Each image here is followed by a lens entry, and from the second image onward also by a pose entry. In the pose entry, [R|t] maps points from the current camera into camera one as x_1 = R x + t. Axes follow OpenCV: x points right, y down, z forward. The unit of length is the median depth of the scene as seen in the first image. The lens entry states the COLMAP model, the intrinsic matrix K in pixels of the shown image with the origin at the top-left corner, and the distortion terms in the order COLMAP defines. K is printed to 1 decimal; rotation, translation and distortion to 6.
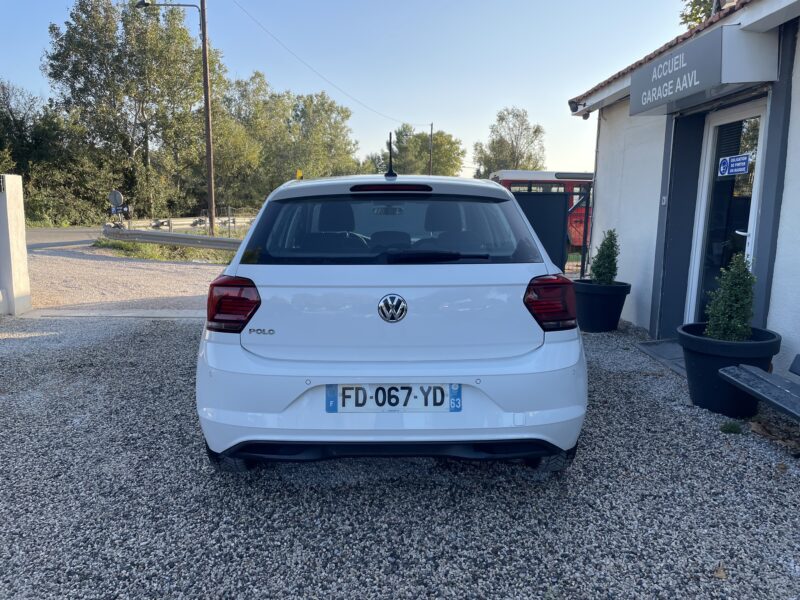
lens RADIAL K [[602.6, 0, 389.8], [0, 602.6, 294.6], [0, 0, 1]] dist [0.076814, -0.092257]
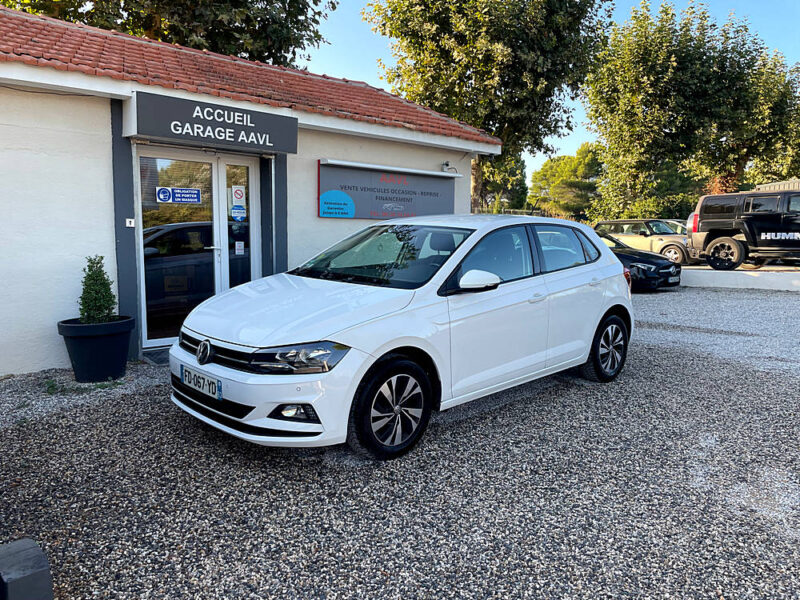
lens RADIAL K [[602.6, 0, 404.8], [0, 602.6, 300.6], [0, 0, 1]] dist [0.076814, -0.092257]
pose [[-0.687643, -0.103651, 0.718612, -1.330156], [0.088610, 0.970378, 0.224757, -0.482052], [-0.720621, 0.218229, -0.658089, 3.056506]]
